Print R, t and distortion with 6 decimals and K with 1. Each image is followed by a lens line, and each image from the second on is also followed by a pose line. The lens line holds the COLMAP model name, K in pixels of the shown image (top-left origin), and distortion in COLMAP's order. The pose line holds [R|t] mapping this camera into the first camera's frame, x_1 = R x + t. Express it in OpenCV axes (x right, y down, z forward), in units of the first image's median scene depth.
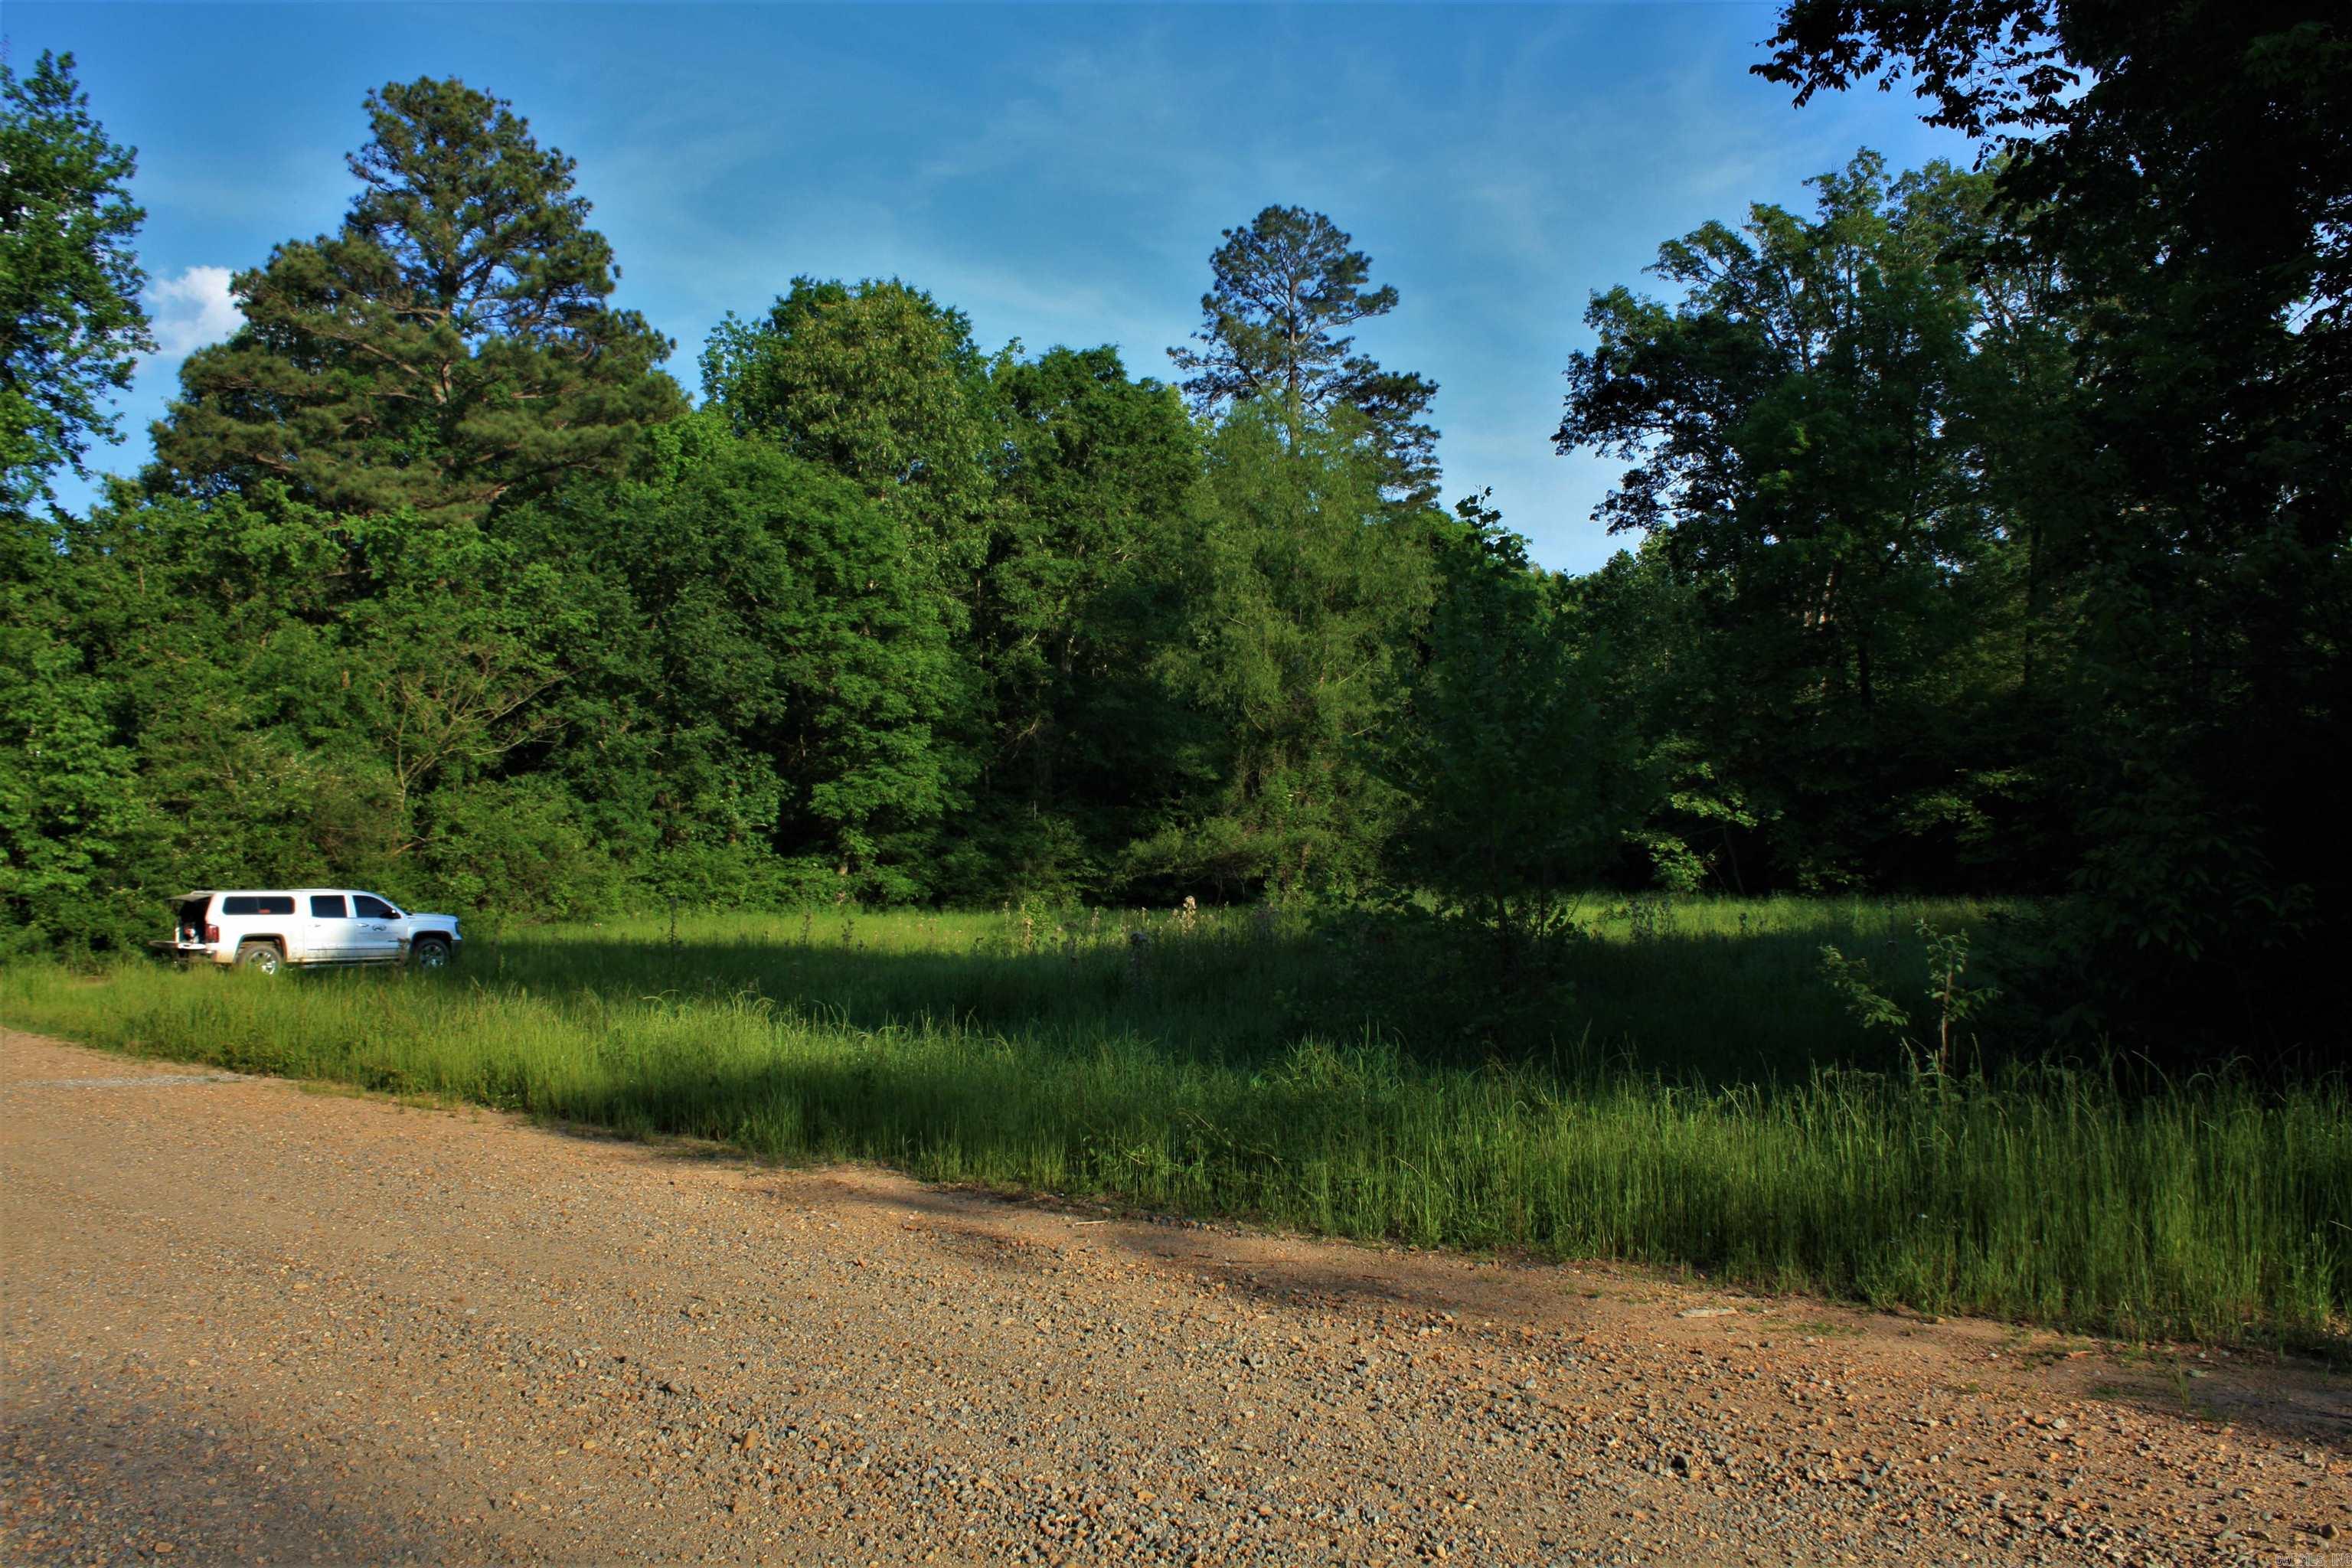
lens RADIAL K [[2017.4, 0, 1183.8], [0, 2017.4, 785.3], [0, 0, 1]] dist [-0.162251, 0.140207]
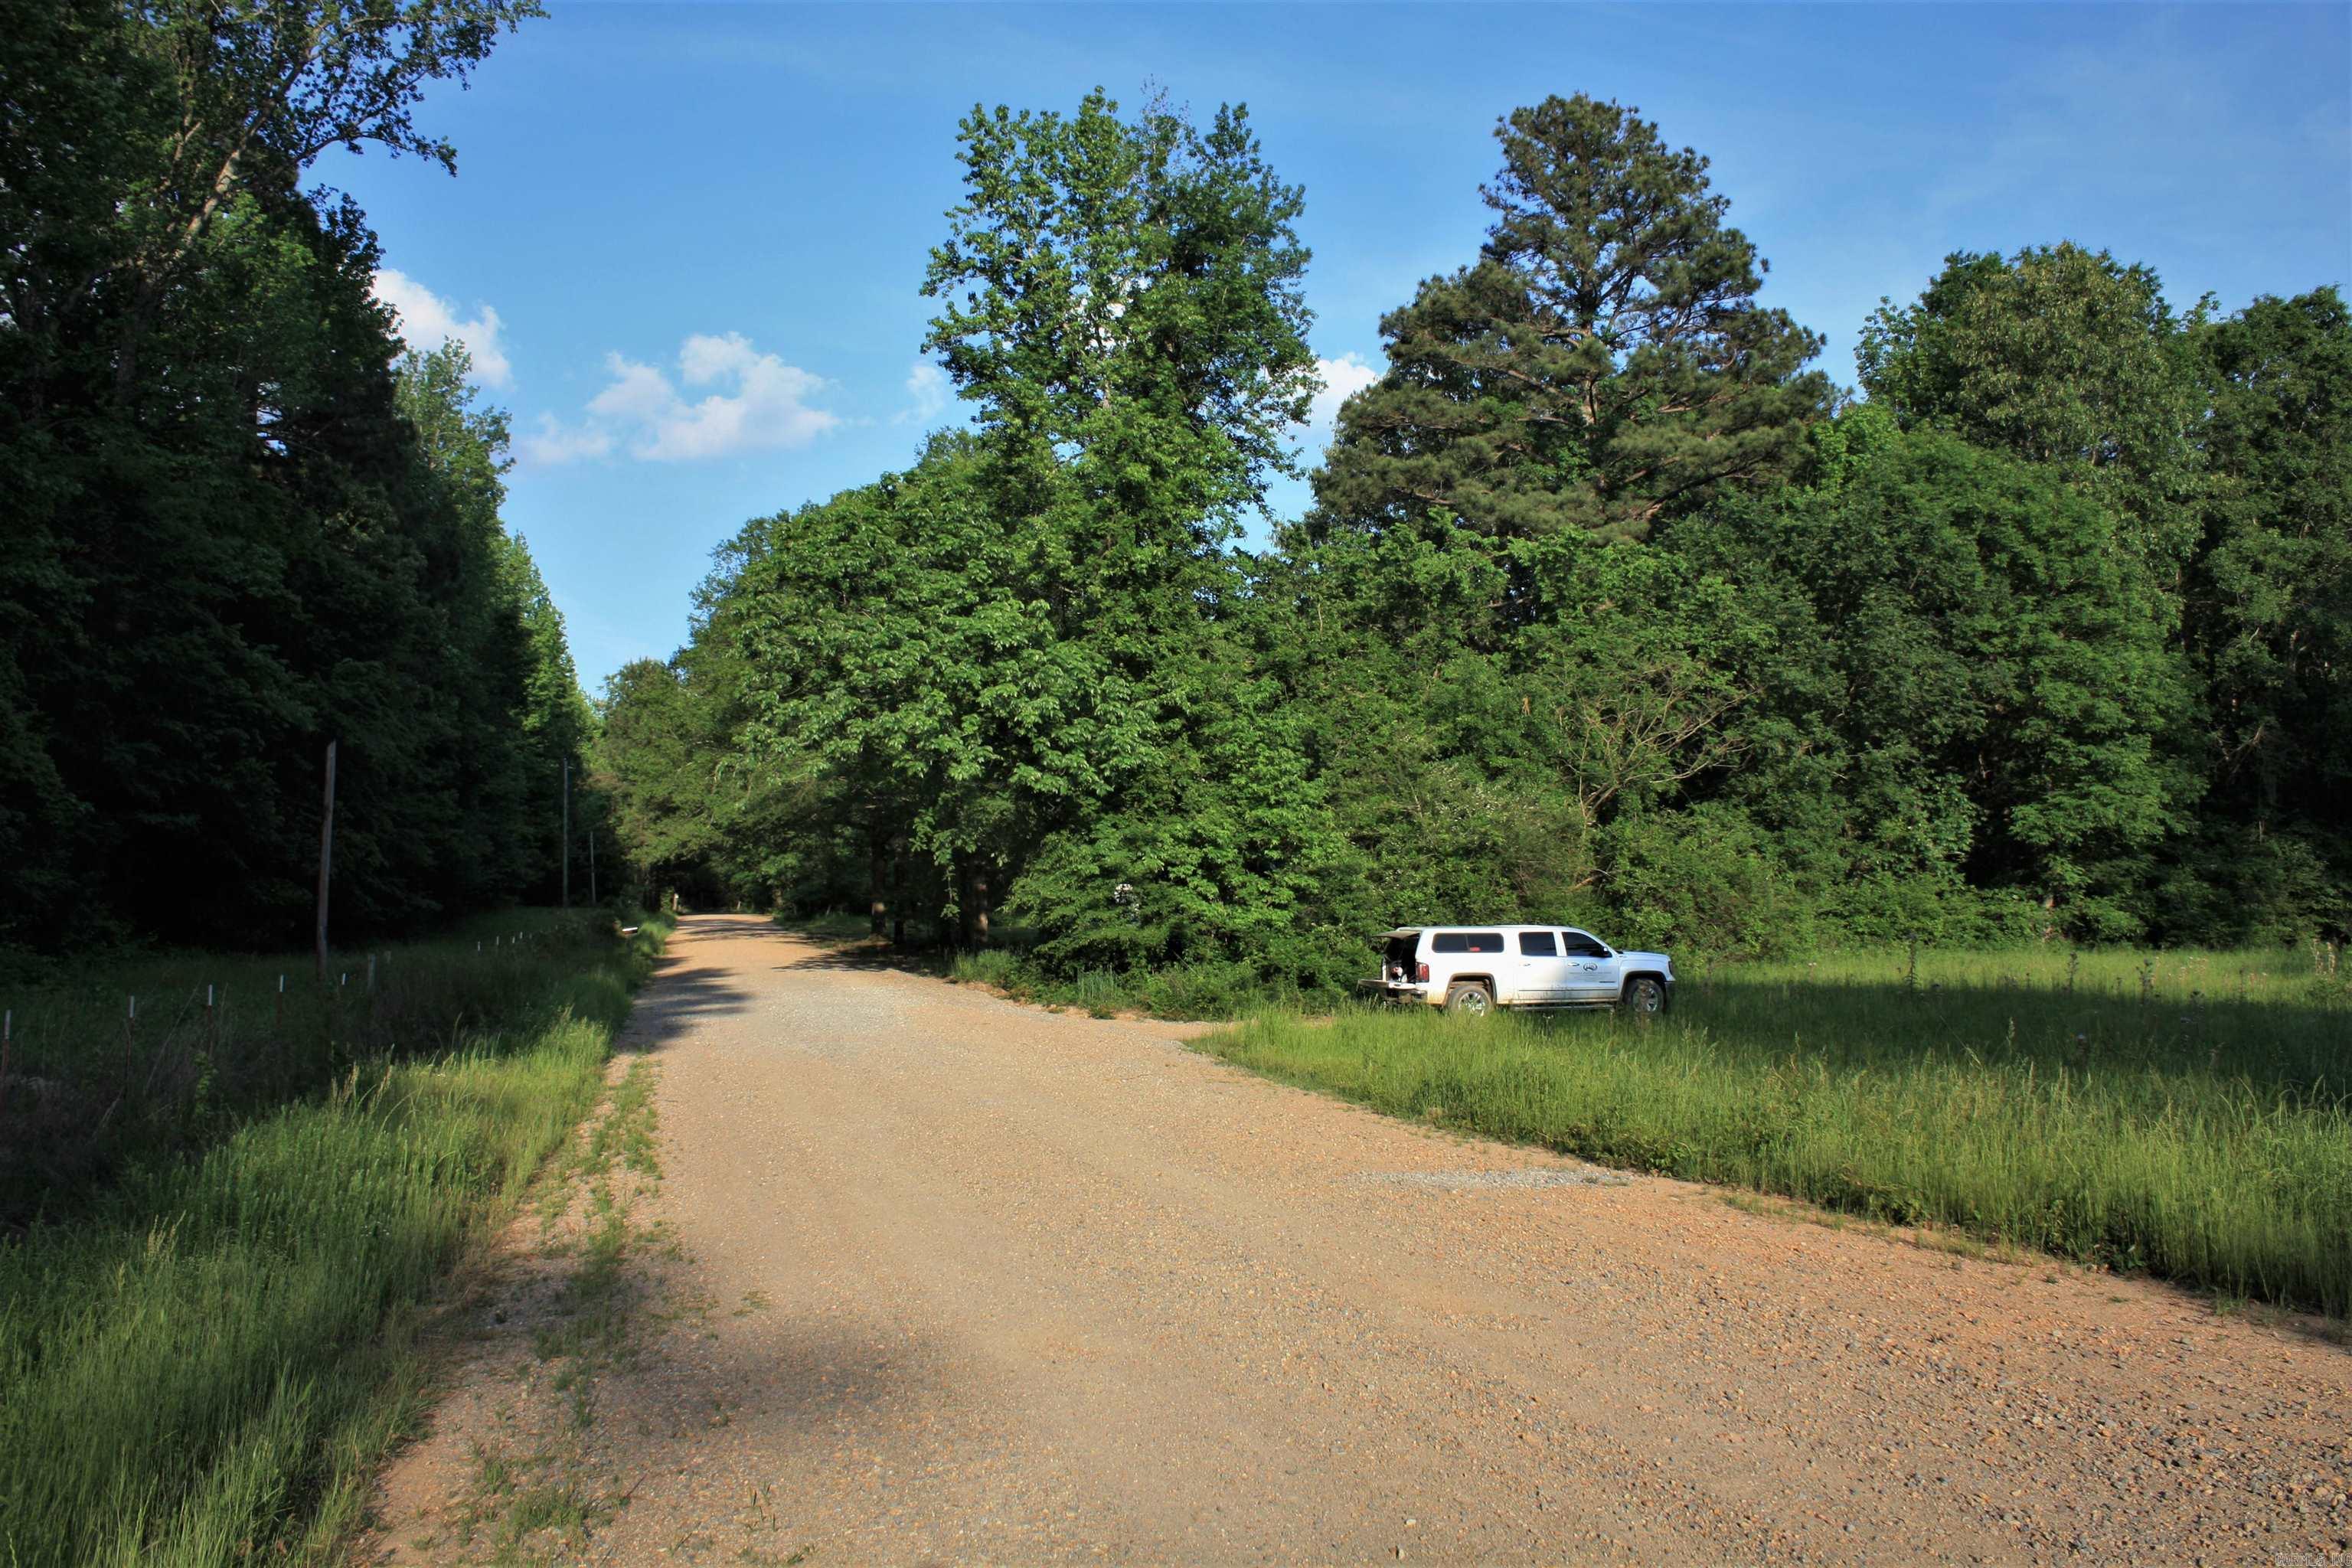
lens RADIAL K [[1975.2, 0, 1187.2], [0, 1975.2, 778.8], [0, 0, 1]] dist [-0.151280, 0.138322]
pose [[0.861330, -0.030455, -0.507133, -0.067457], [0.018840, 0.999430, -0.028020, 0.004275], [0.507697, 0.014580, 0.861412, 0.075018]]
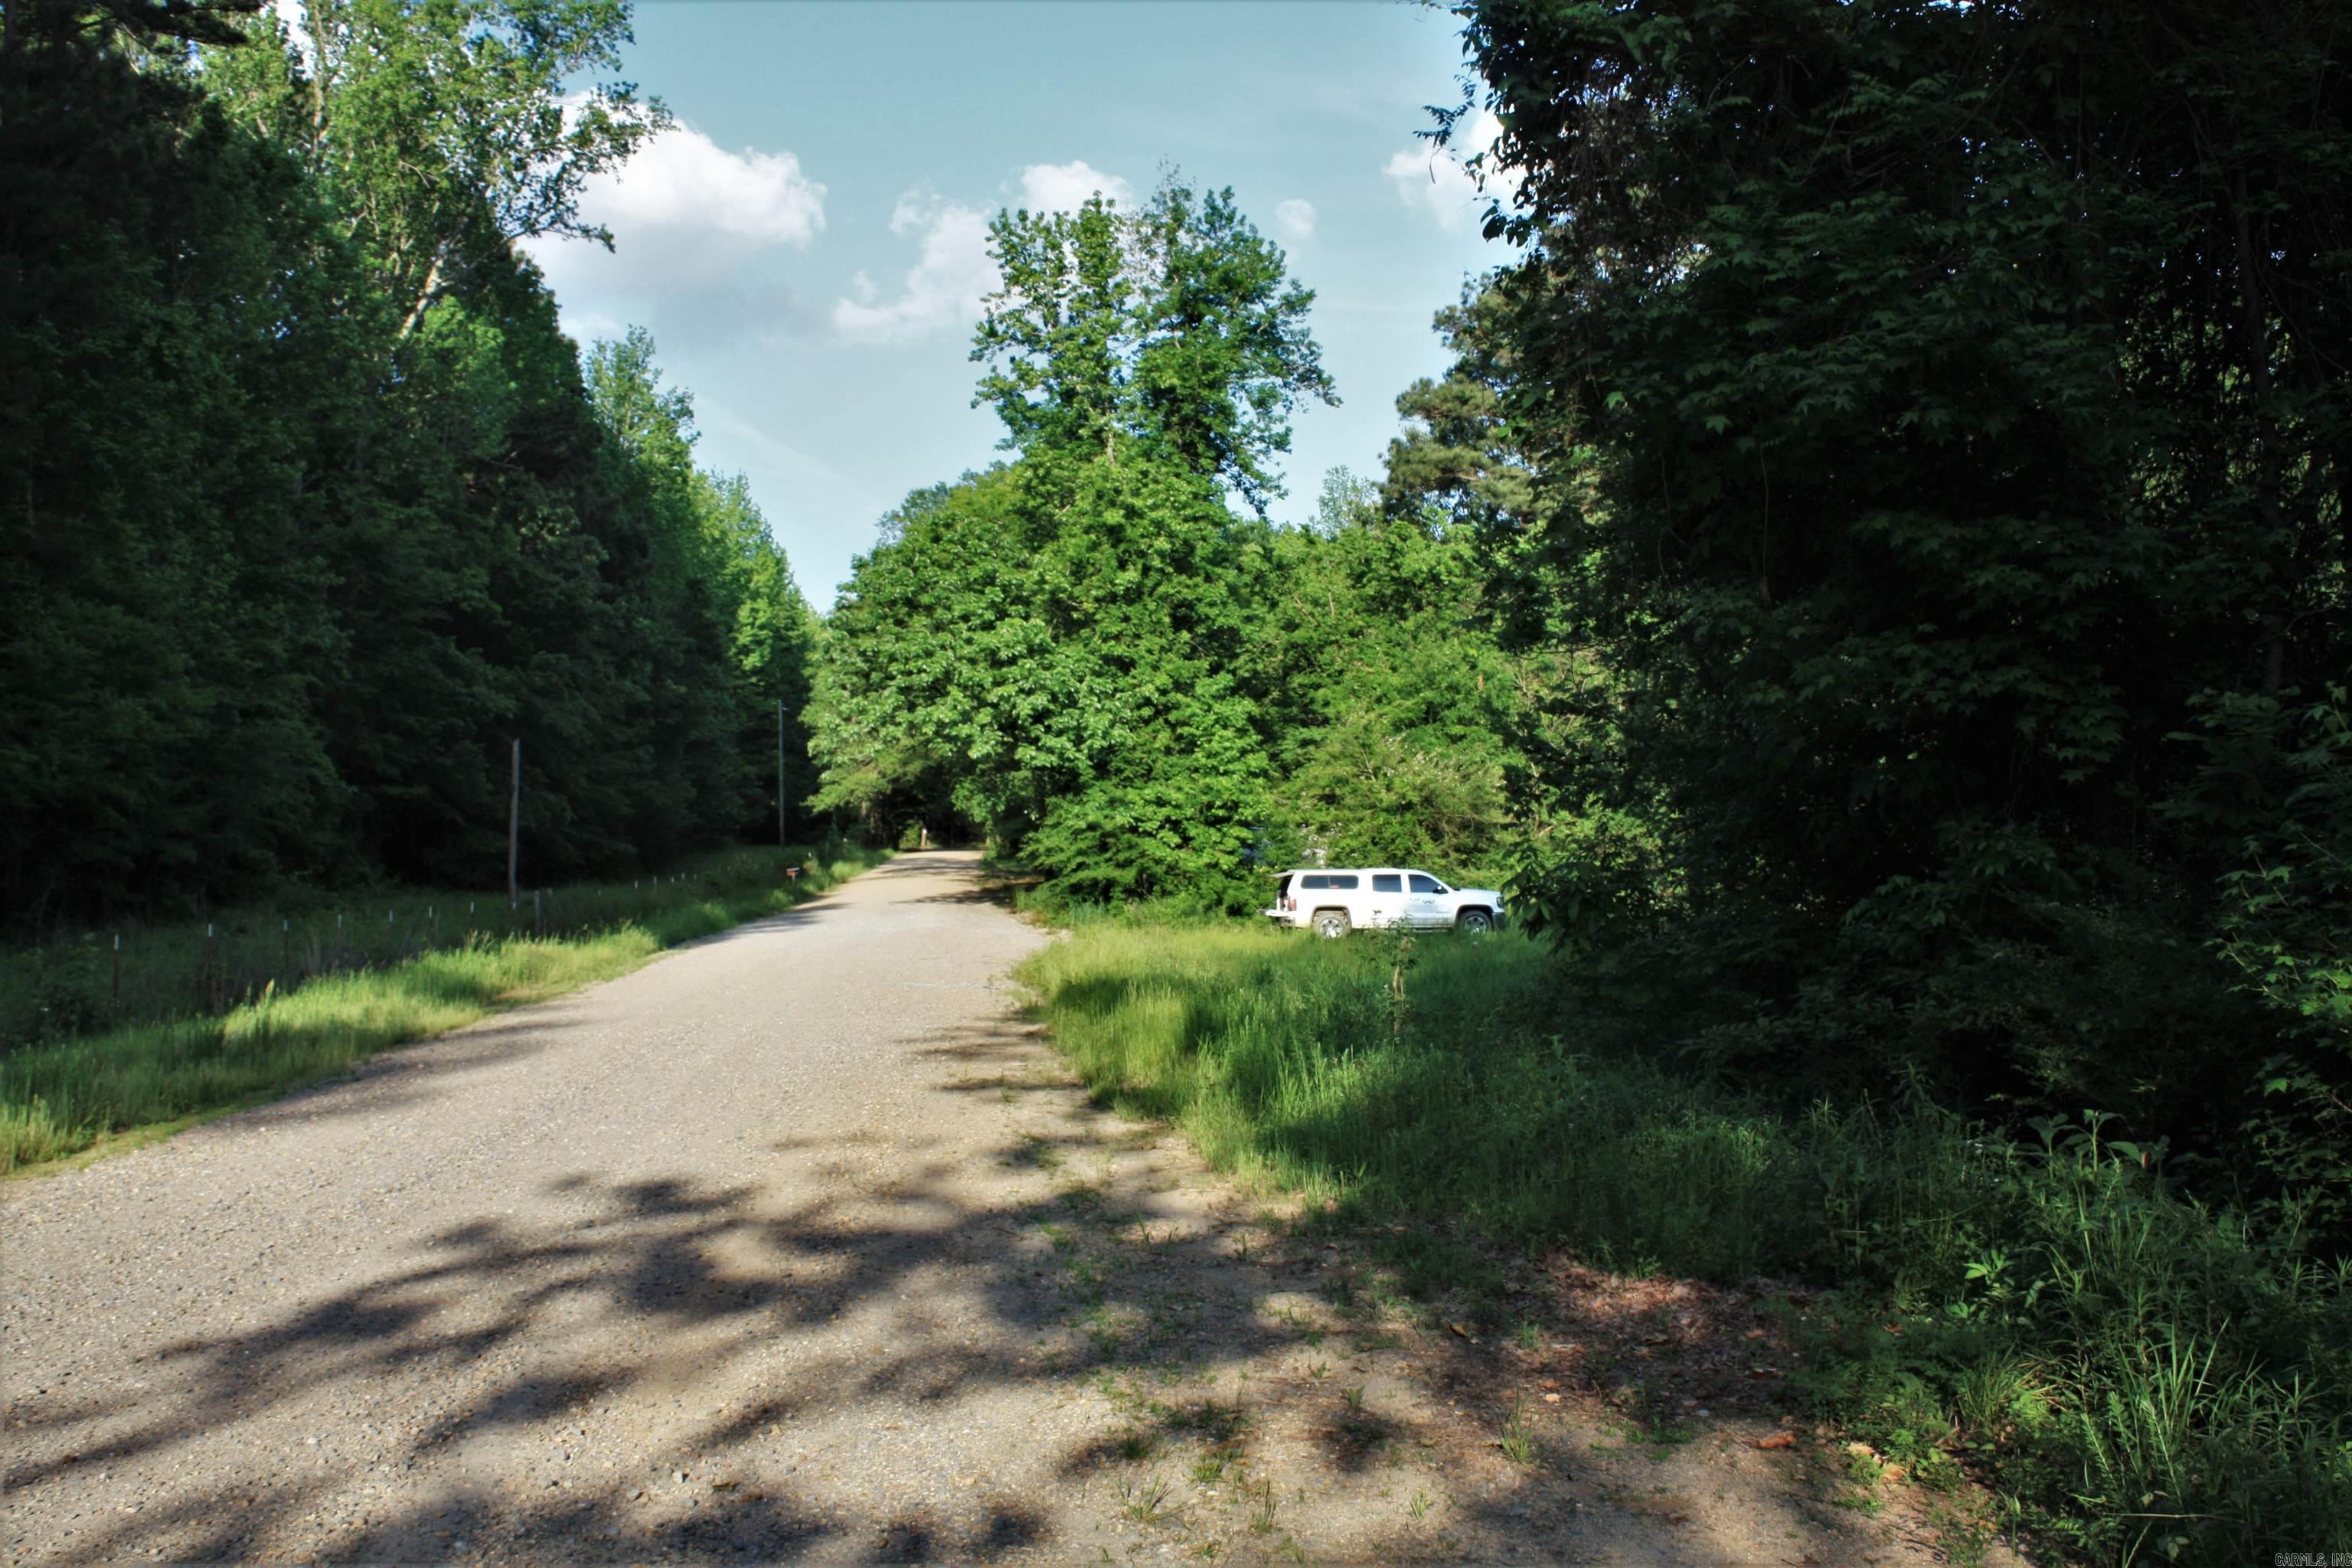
lens RADIAL K [[2368.5, 0, 1189.0], [0, 2368.5, 797.6], [0, 0, 1]] dist [-0.105367, 0.000000]
pose [[0.765577, -0.010430, -0.643260, 0.263693], [0.027094, 0.999504, 0.016040, -0.011325], [0.642774, -0.029708, 0.765480, -0.127863]]
